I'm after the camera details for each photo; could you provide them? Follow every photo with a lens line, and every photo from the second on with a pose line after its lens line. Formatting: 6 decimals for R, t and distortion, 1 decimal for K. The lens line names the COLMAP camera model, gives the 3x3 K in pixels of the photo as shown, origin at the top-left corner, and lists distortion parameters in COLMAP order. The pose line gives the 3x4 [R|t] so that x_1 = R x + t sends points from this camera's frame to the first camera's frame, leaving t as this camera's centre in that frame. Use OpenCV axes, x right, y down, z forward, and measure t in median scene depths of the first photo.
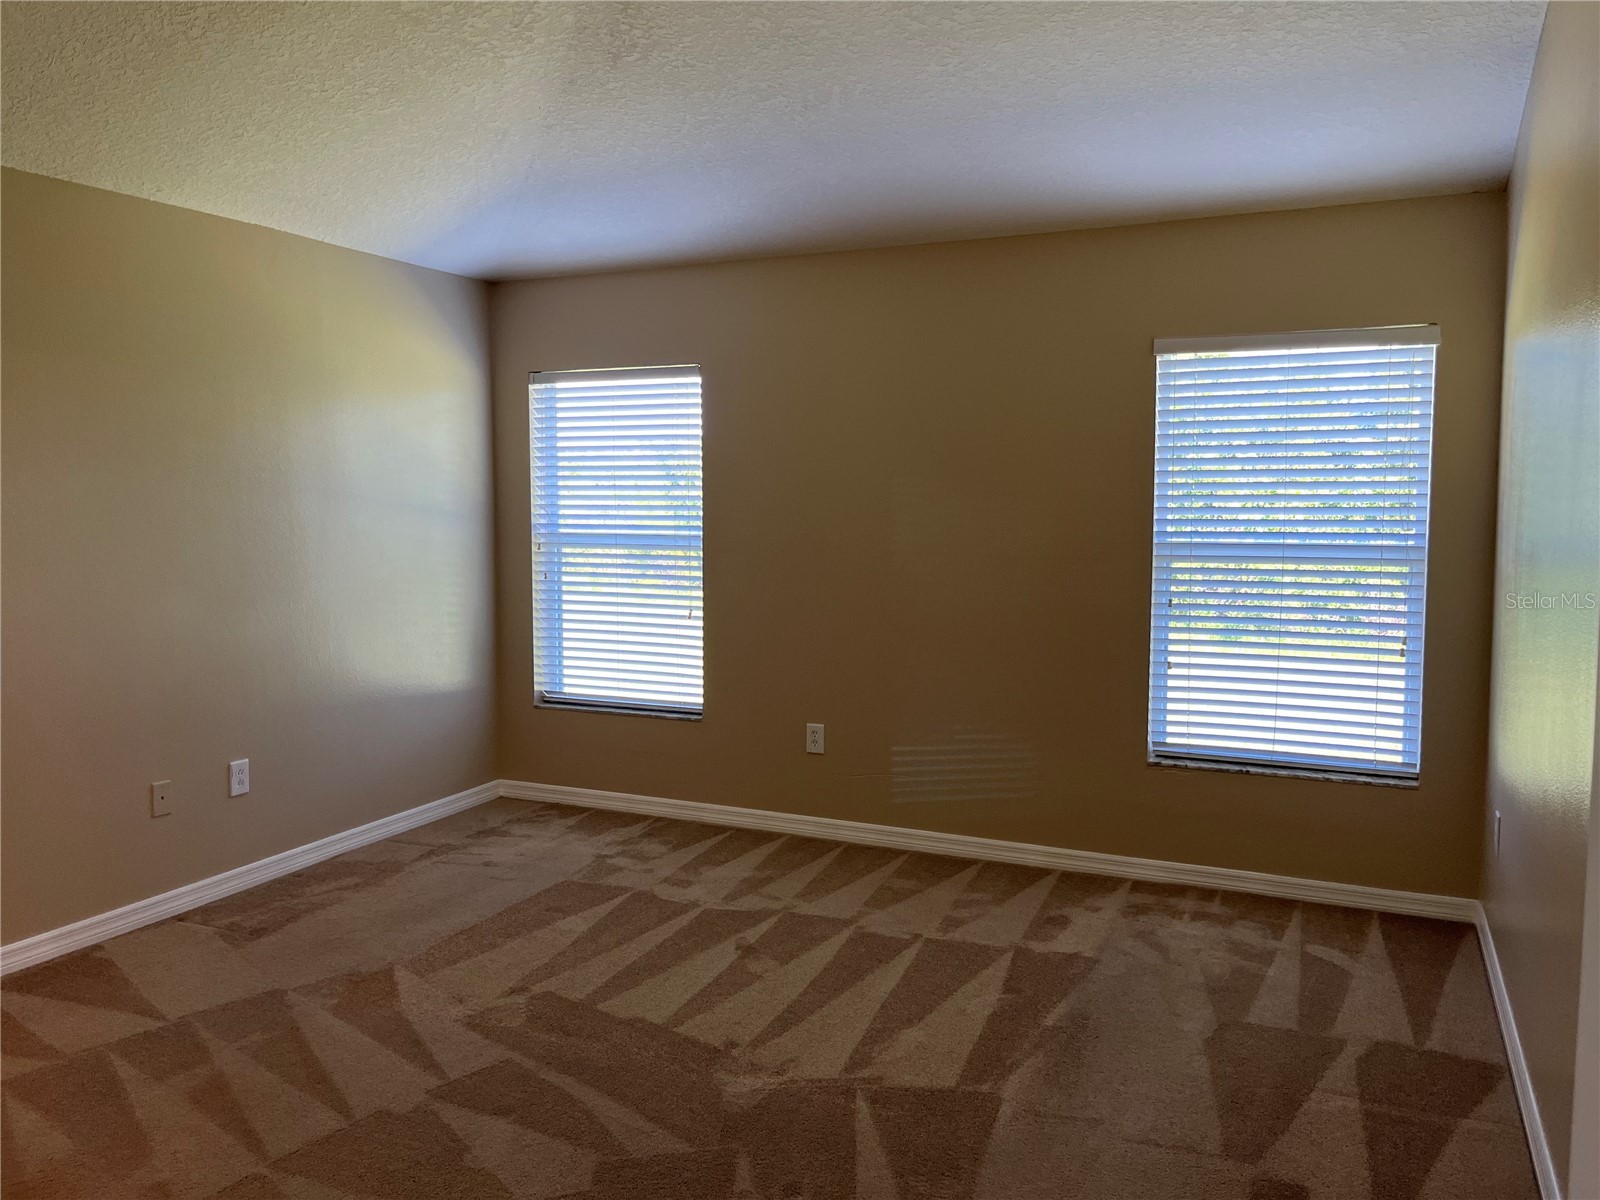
lens RADIAL K [[1216.0, 0, 798.2], [0, 1216.0, 600.0], [0, 0, 1]] dist [0.058749, -0.078595]
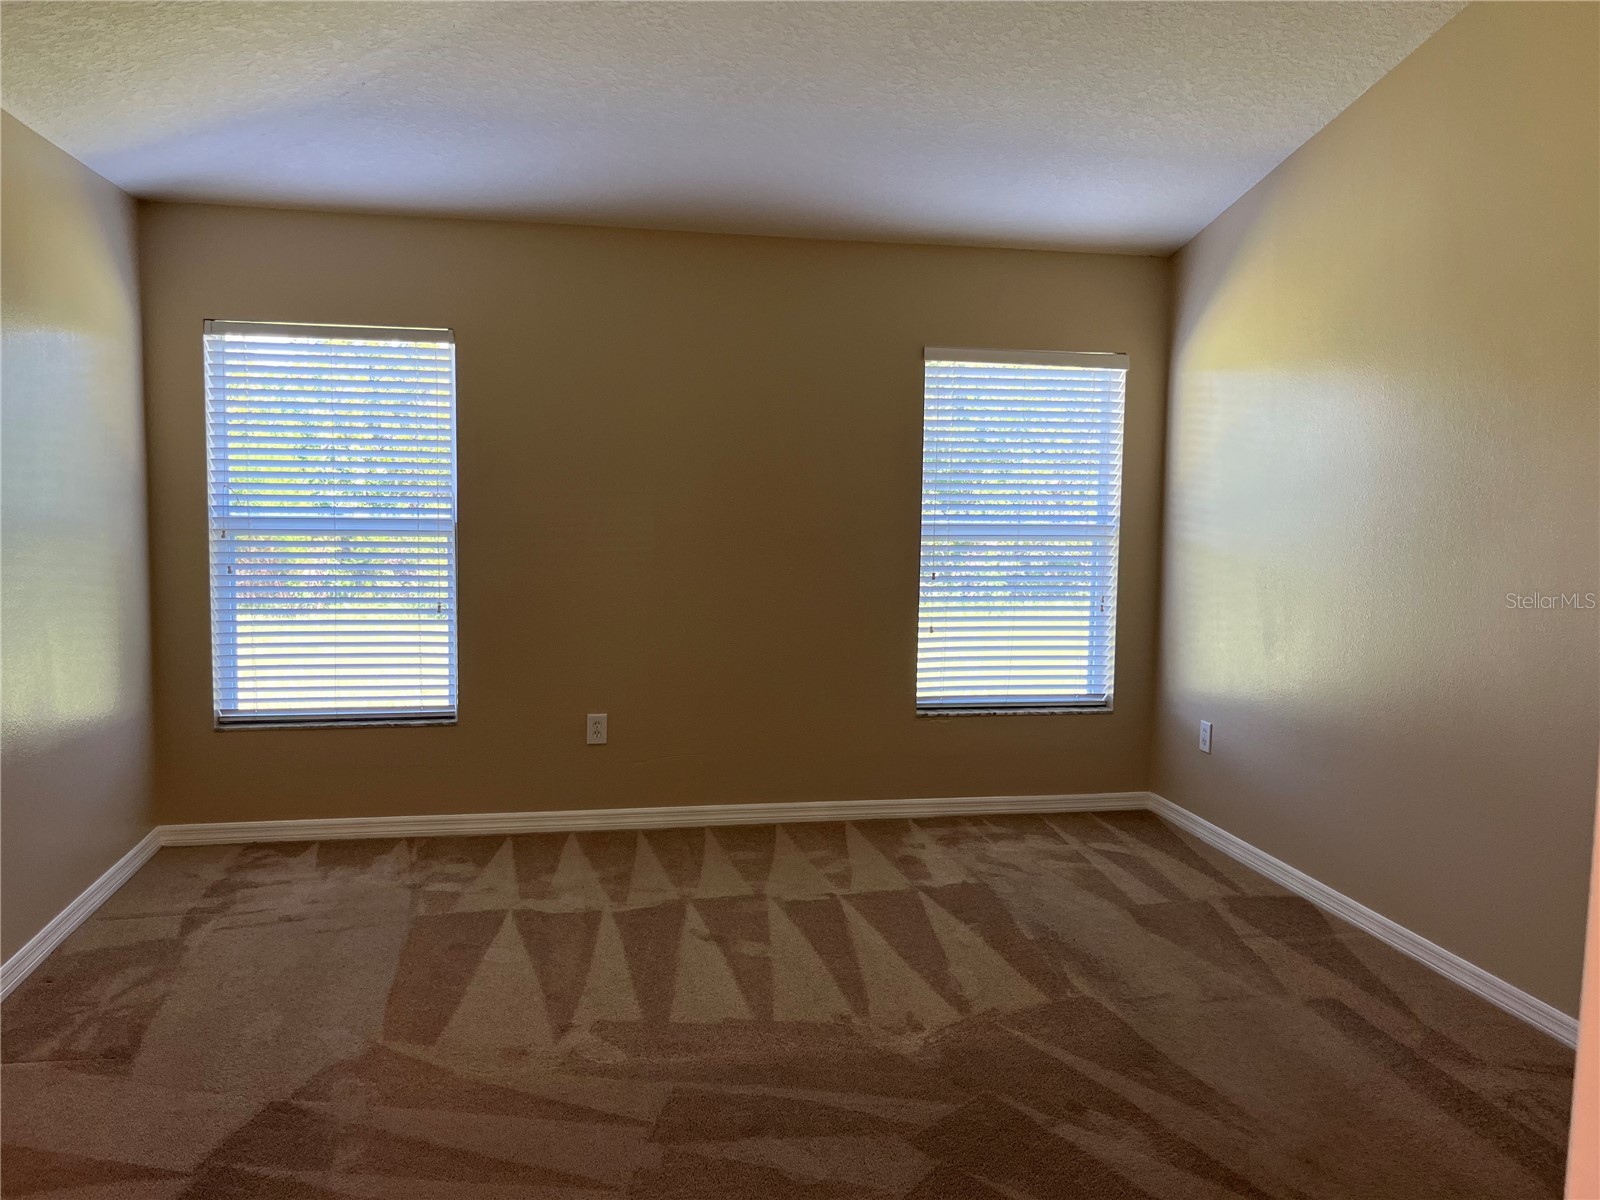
lens RADIAL K [[1216.0, 0, 791.8], [0, 1216.0, 600.8], [0, 0, 1]] dist [0.058749, -0.078595]
pose [[0.815762, -0.045219, 0.576618, -0.496435], [0.034433, 0.998968, 0.029627, -0.013762], [-0.577362, -0.004315, 0.816477, 0.140092]]
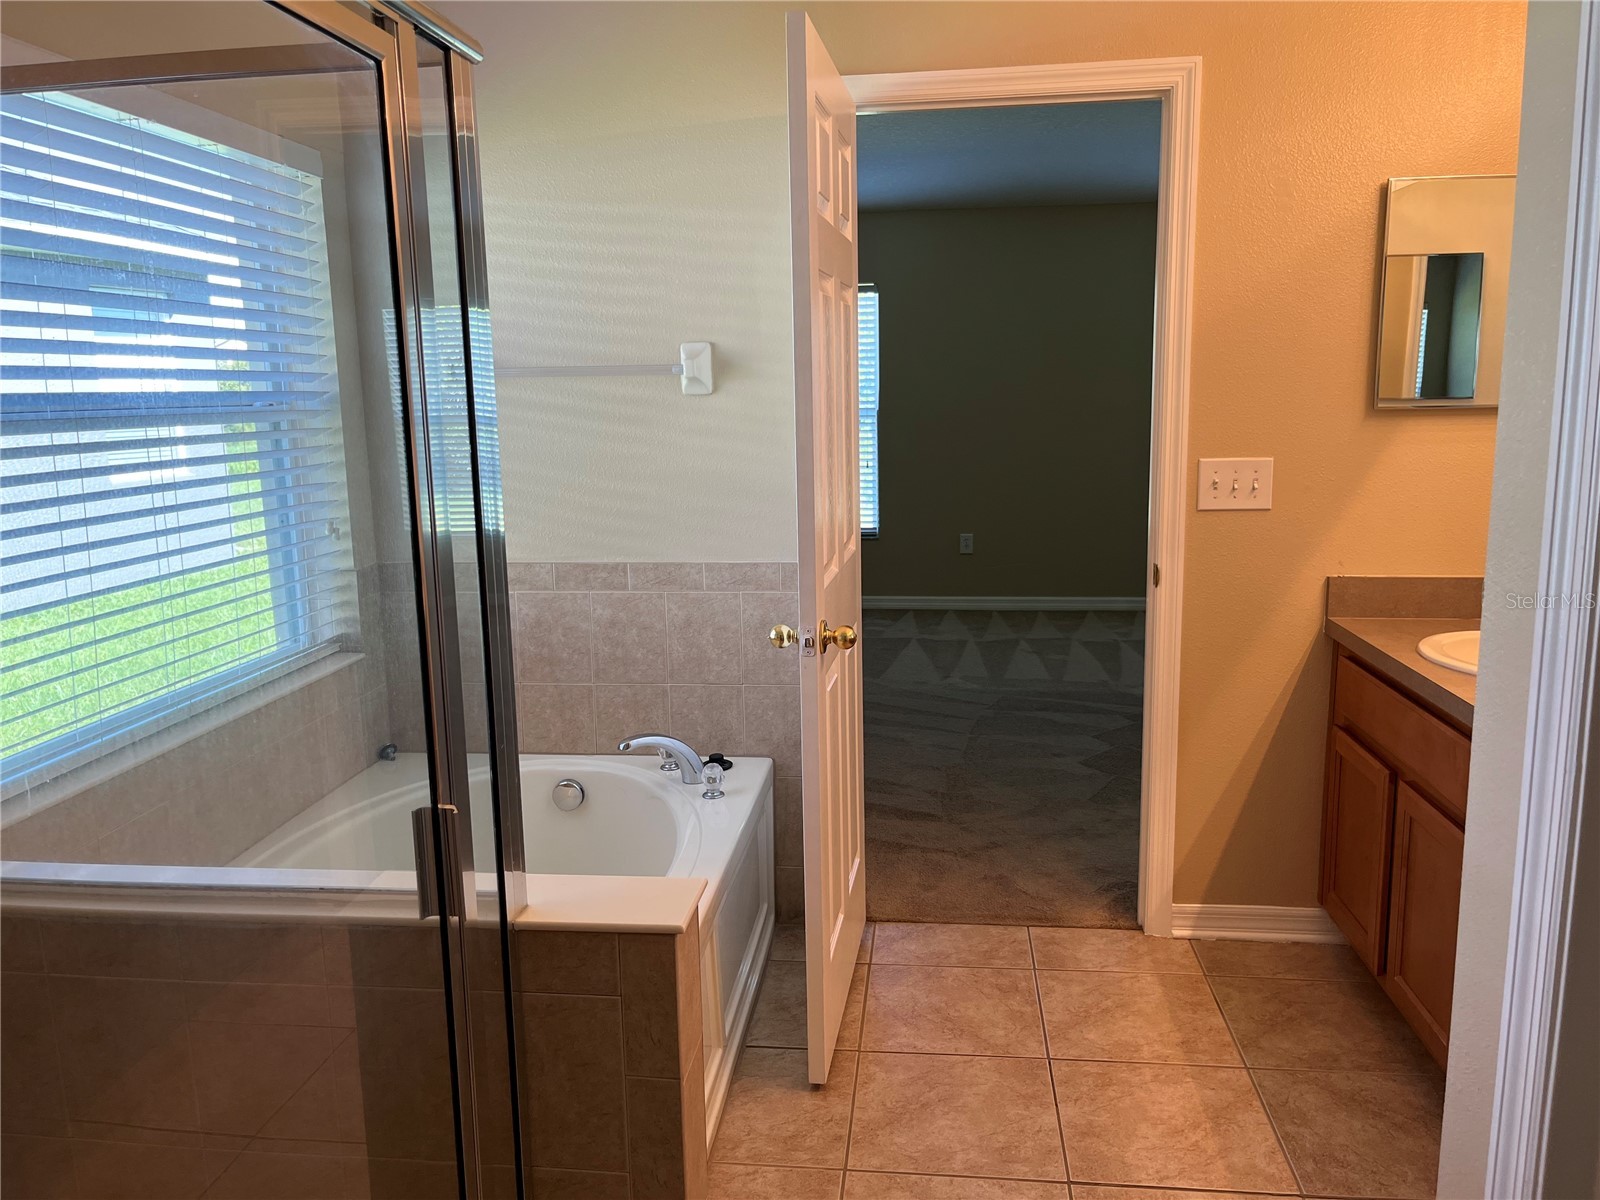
lens RADIAL K [[1216.0, 0, 796.6], [0, 1216.0, 604.5], [0, 0, 1]] dist [0.058749, -0.078595]
pose [[0.950955, -0.074709, 0.300172, -0.757515], [0.047543, 0.994166, 0.096817, 0.040964], [-0.305653, -0.077797, 0.948959, -0.416973]]
